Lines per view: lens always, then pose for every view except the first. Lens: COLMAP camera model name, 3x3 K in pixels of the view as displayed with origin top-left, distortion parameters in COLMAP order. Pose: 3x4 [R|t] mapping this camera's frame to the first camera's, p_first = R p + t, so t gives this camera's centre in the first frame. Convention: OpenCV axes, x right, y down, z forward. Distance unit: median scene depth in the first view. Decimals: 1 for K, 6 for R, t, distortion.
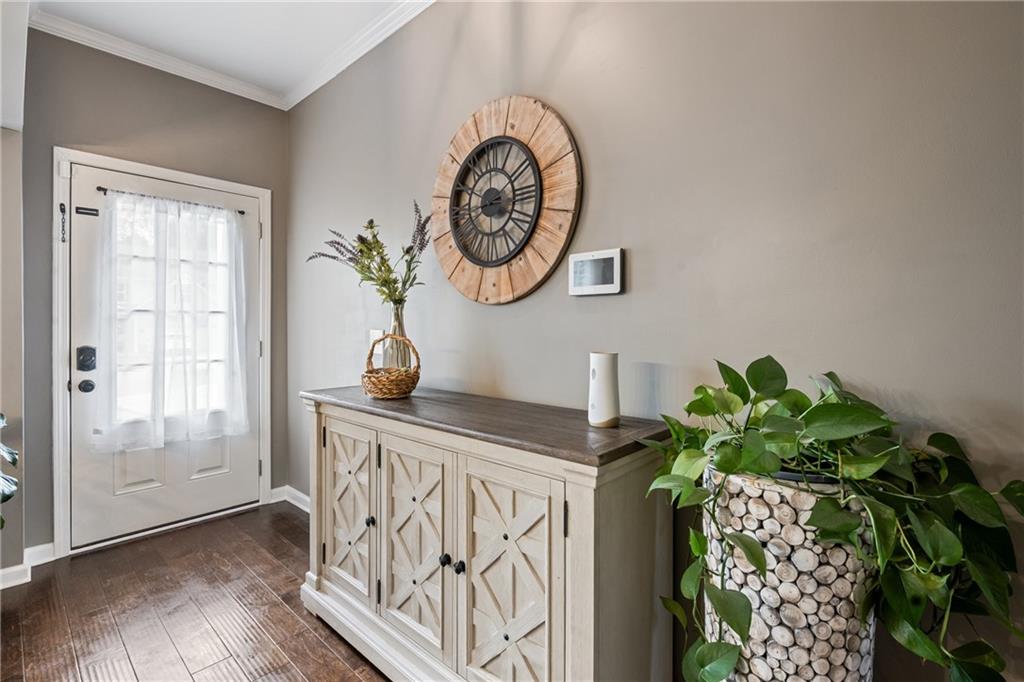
lens RADIAL K [[468.0, 0, 513.6], [0, 468.0, 326.6], [0, 0, 1]] dist [0.002121, 0.000207]
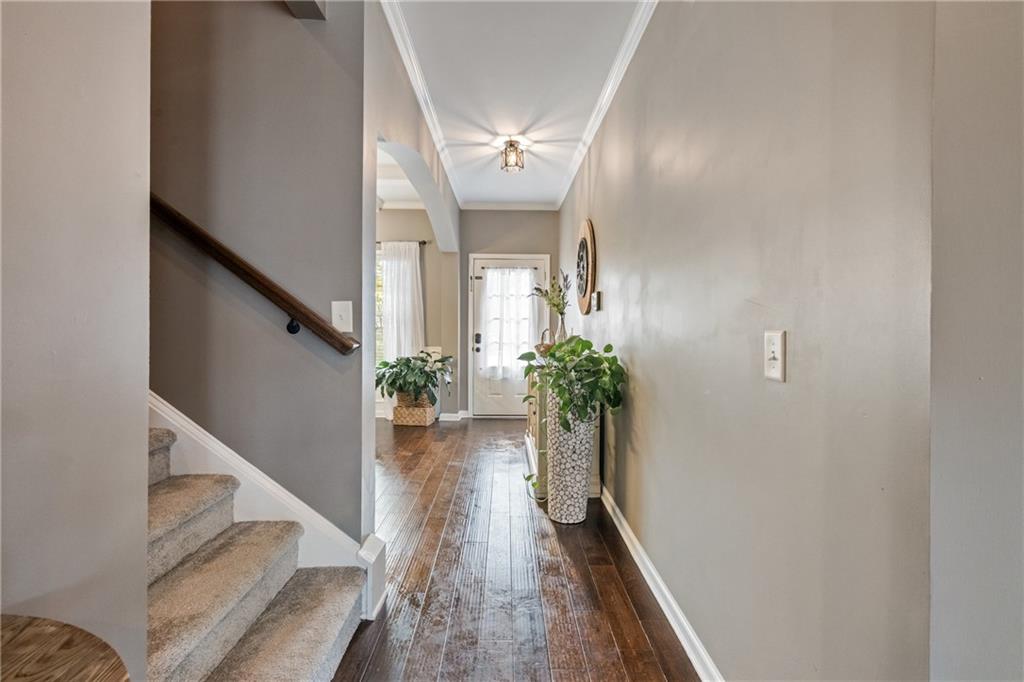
lens RADIAL K [[468.0, 0, 513.6], [0, 468.0, 326.6], [0, 0, 1]] dist [0.002121, 0.000207]
pose [[0.684234, 0.004509, -0.729248, 0.977949], [-0.007627, 0.999970, -0.000974, 0.007938], [0.729222, 0.006228, 0.684248, -0.521477]]
